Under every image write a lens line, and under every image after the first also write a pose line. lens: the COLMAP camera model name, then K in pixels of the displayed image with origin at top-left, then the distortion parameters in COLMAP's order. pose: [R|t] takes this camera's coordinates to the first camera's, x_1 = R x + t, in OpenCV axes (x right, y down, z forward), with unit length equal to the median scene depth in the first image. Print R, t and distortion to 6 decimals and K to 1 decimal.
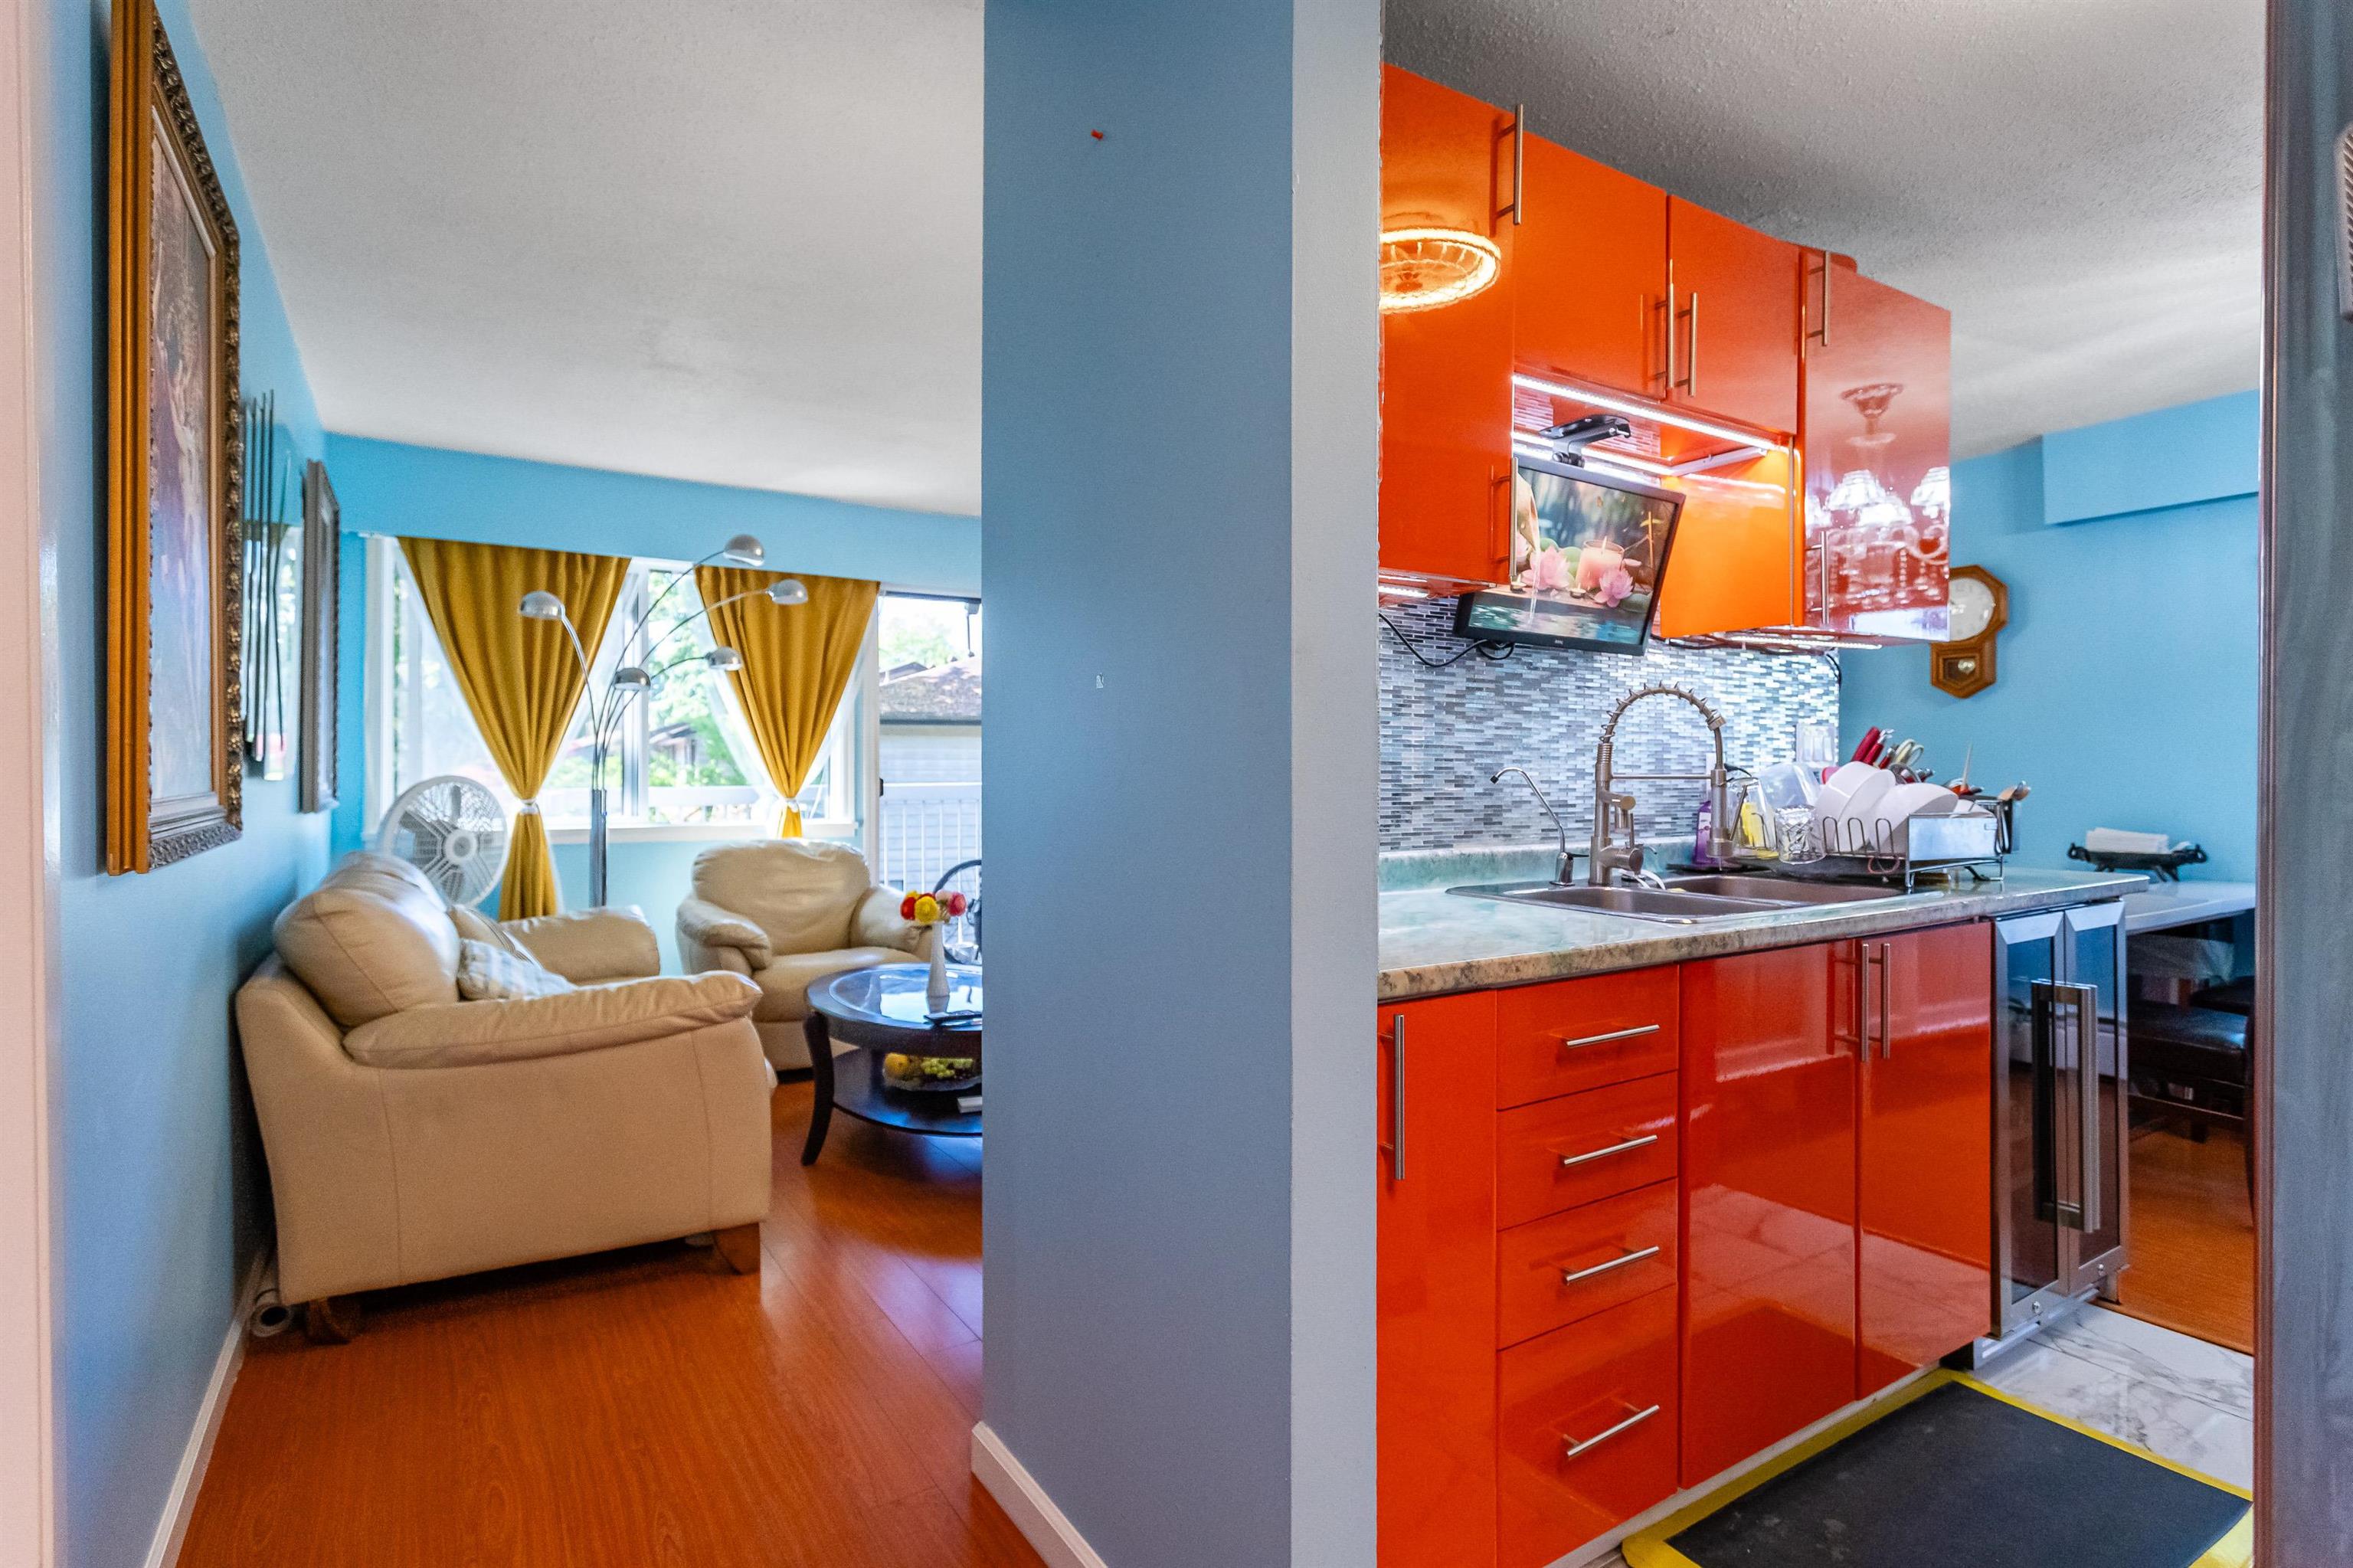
lens RADIAL K [[1161.4, 0, 1177.3], [0, 1161.4, 776.5], [0, 0, 1]] dist [-0.002406, 0.002441]
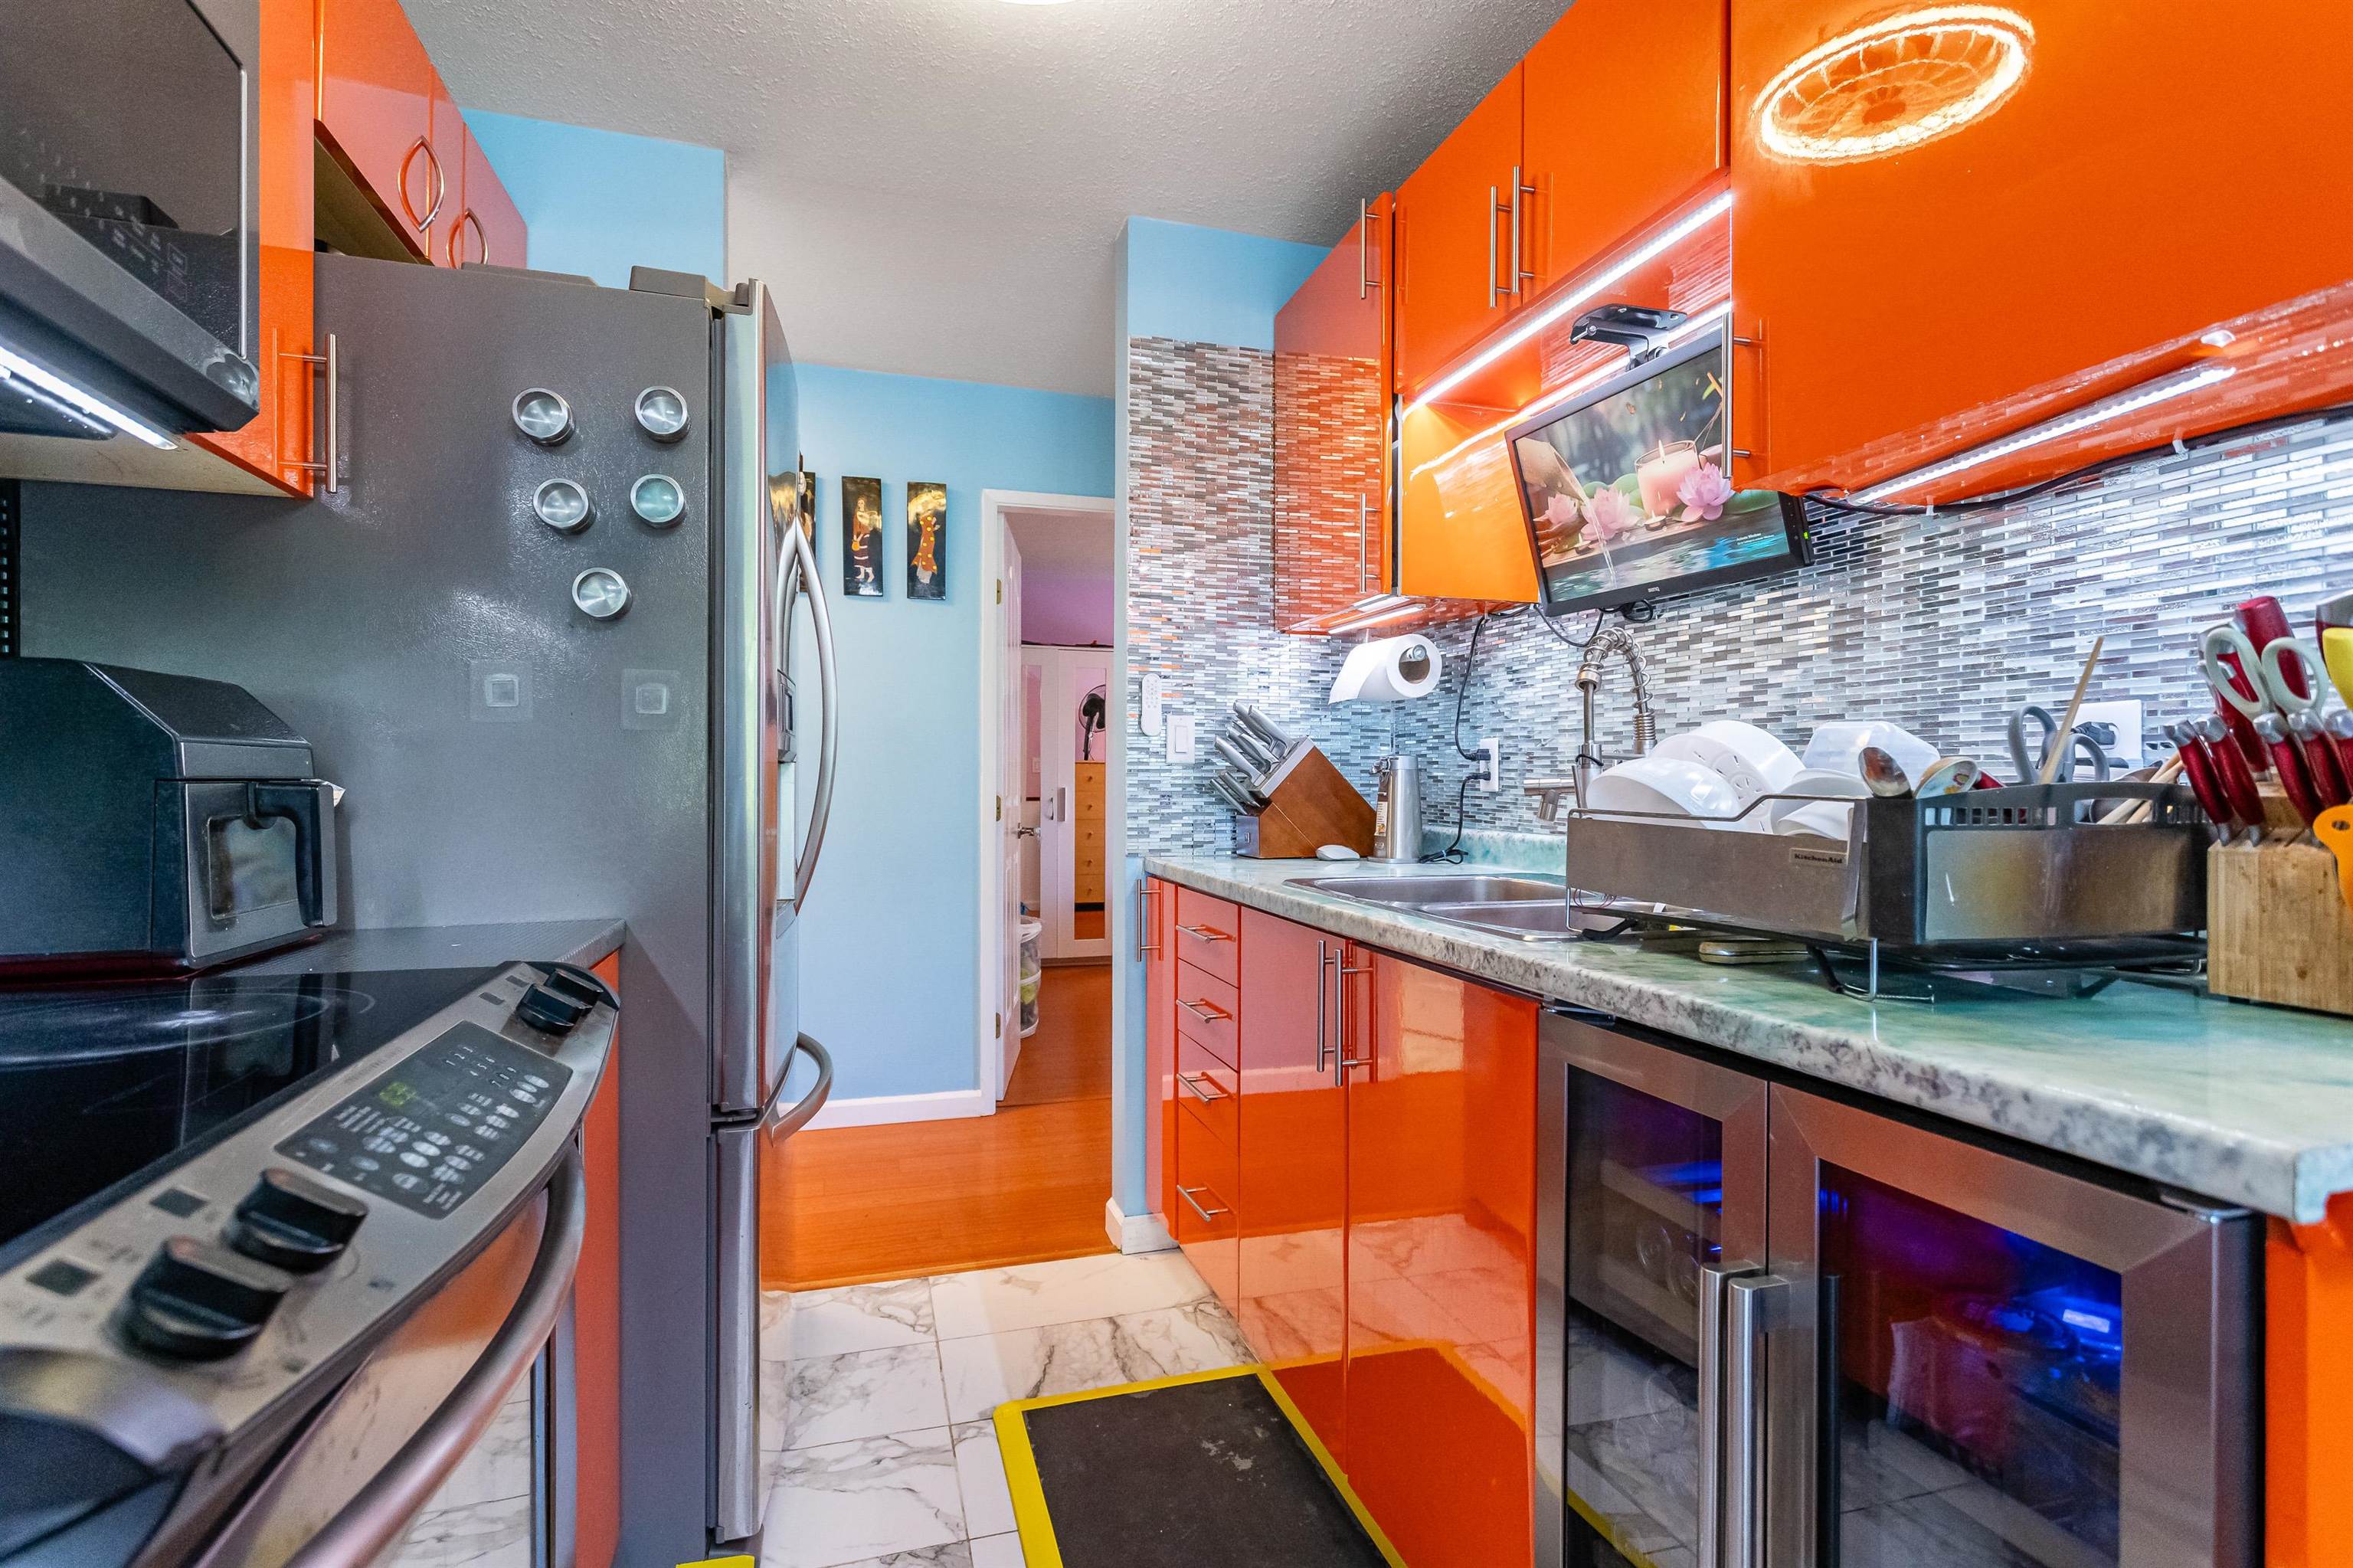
lens RADIAL K [[1161.4, 0, 1186.4], [0, 1161.4, 782.0], [0, 0, 1]] dist [-0.002406, 0.002441]
pose [[-0.276197, 0.001061, -0.961100, 0.864221], [-0.006022, 0.999978, 0.002834, 0.011104], [0.961082, 0.006571, -0.276185, 0.669710]]
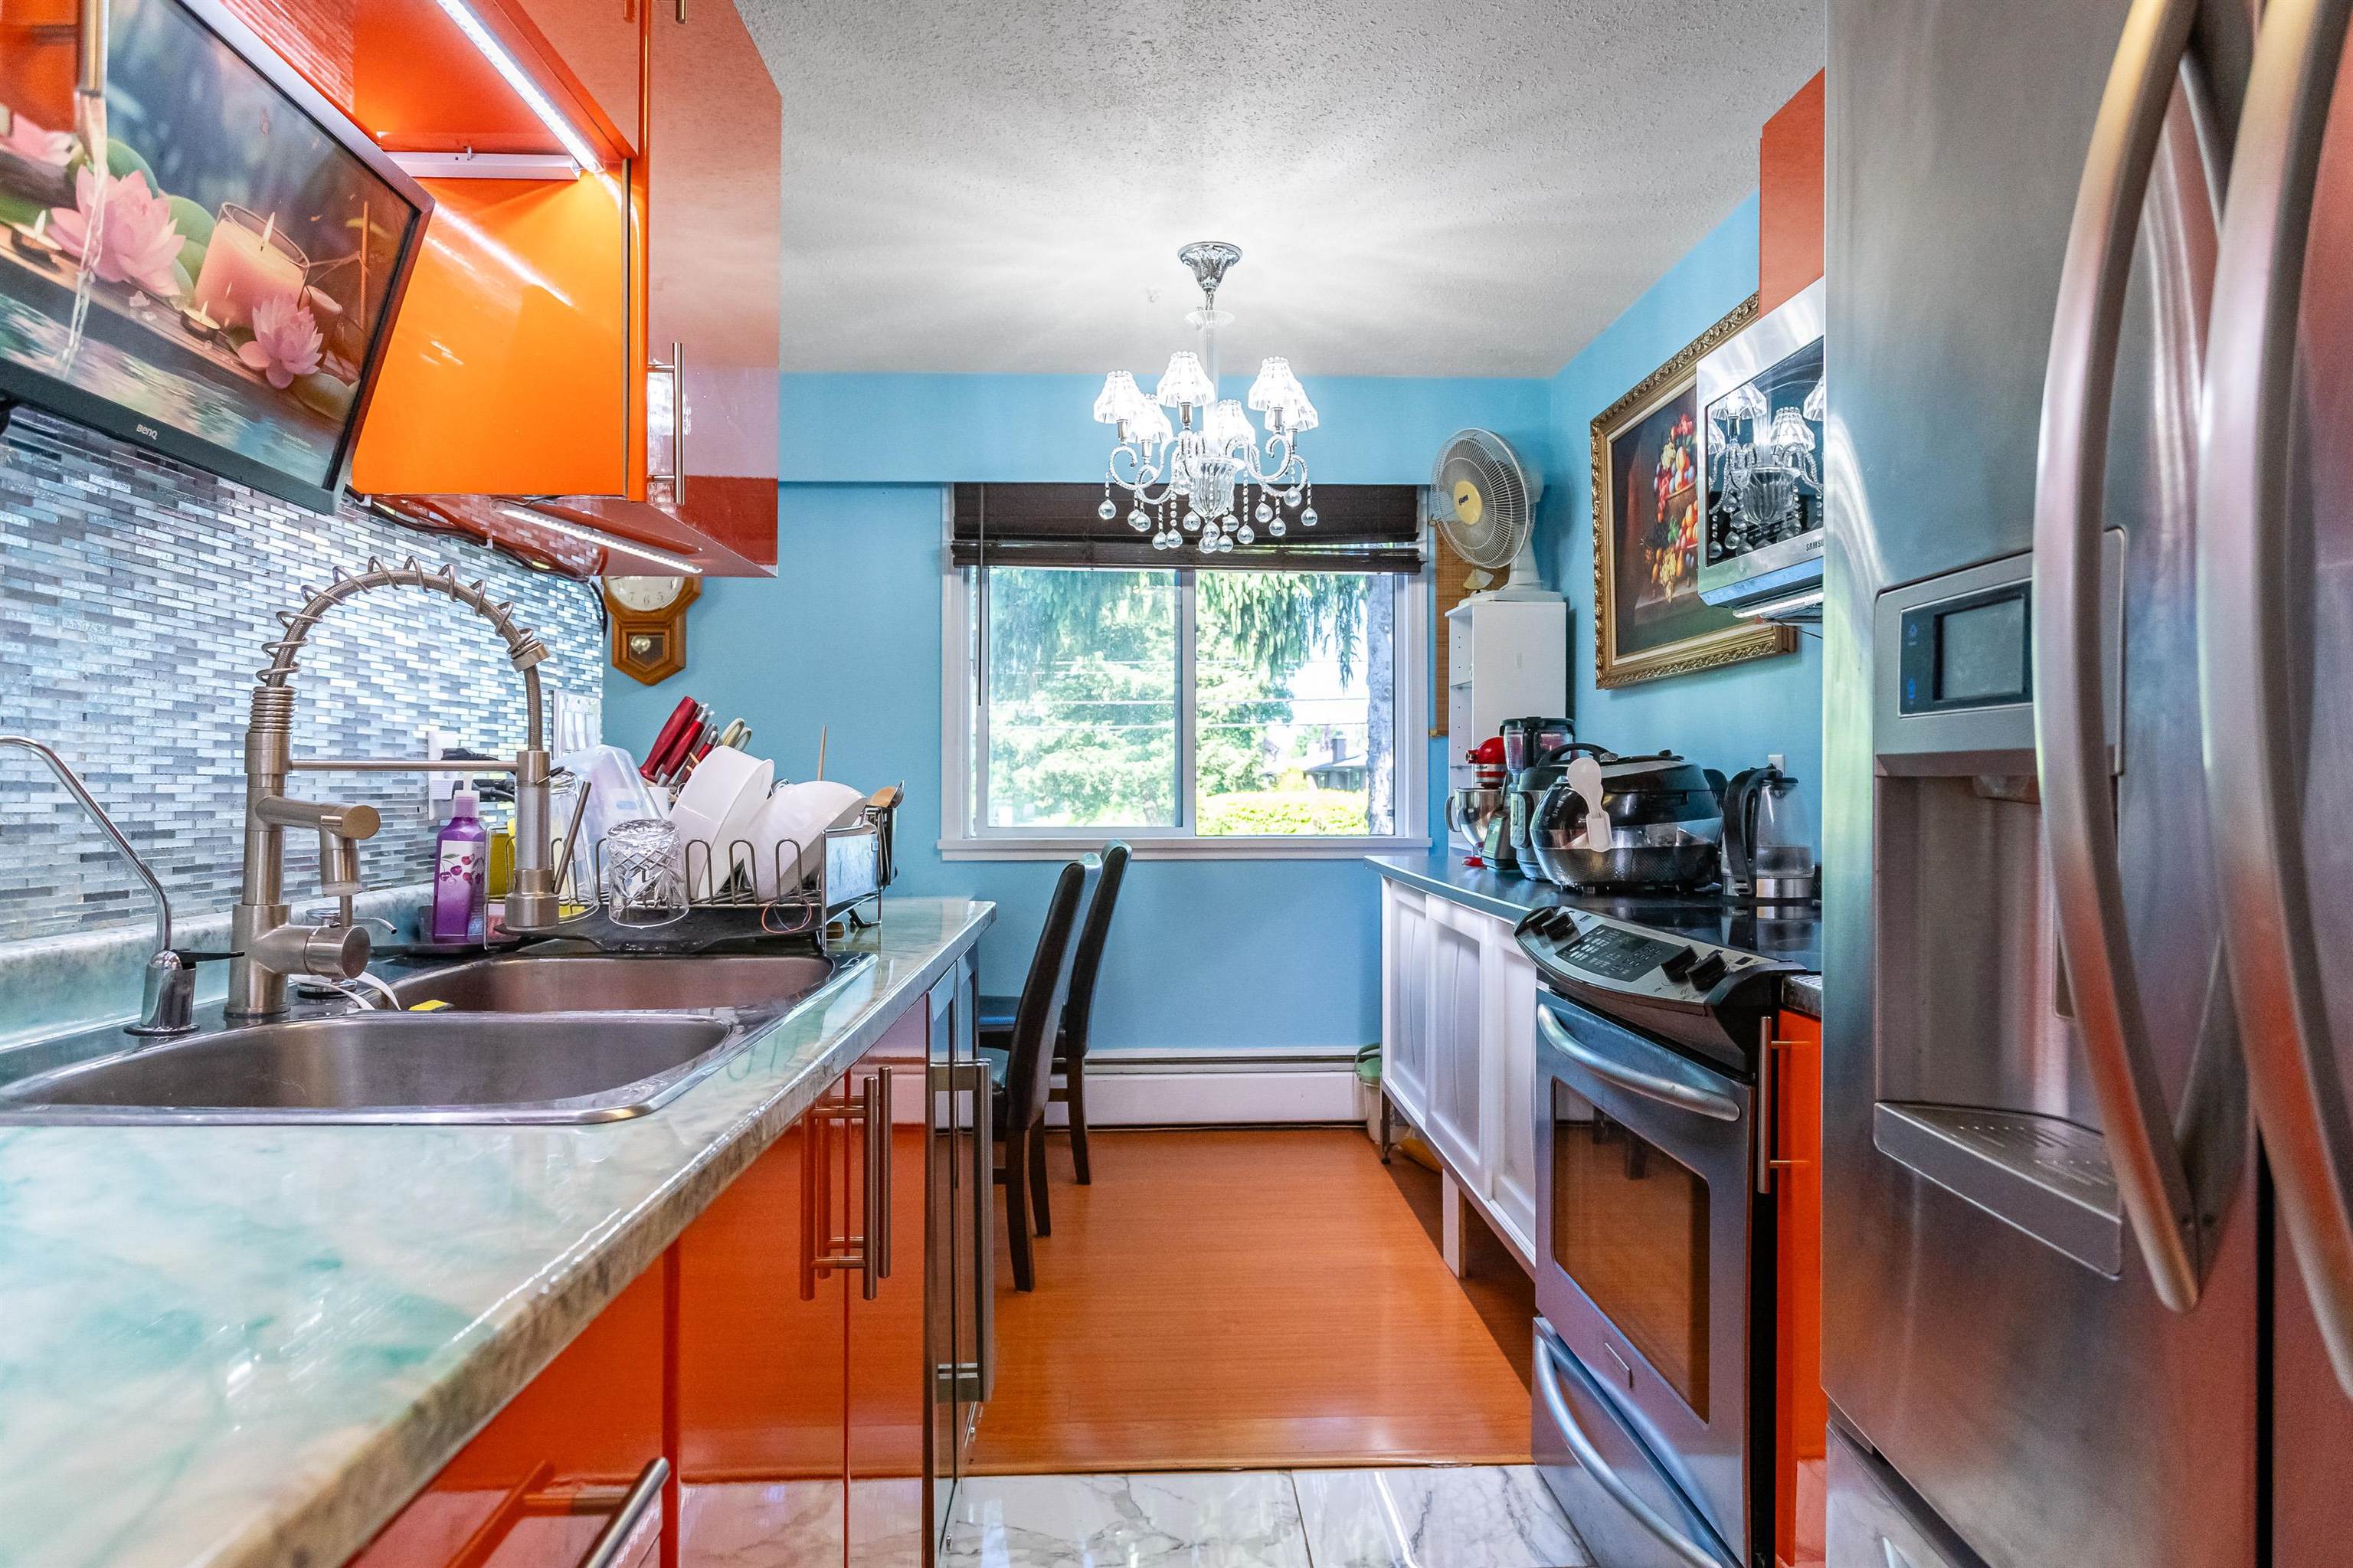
lens RADIAL K [[1390.7, 0, 1194.7], [0, 1390.7, 773.4], [0, 0, 1]] dist [0.005302, -0.003225]
pose [[0.499492, 0.007391, 0.866287, 0.066433], [0.005143, 0.999921, -0.011496, 0.008192], [-0.866303, 0.010198, 0.499414, 0.323429]]
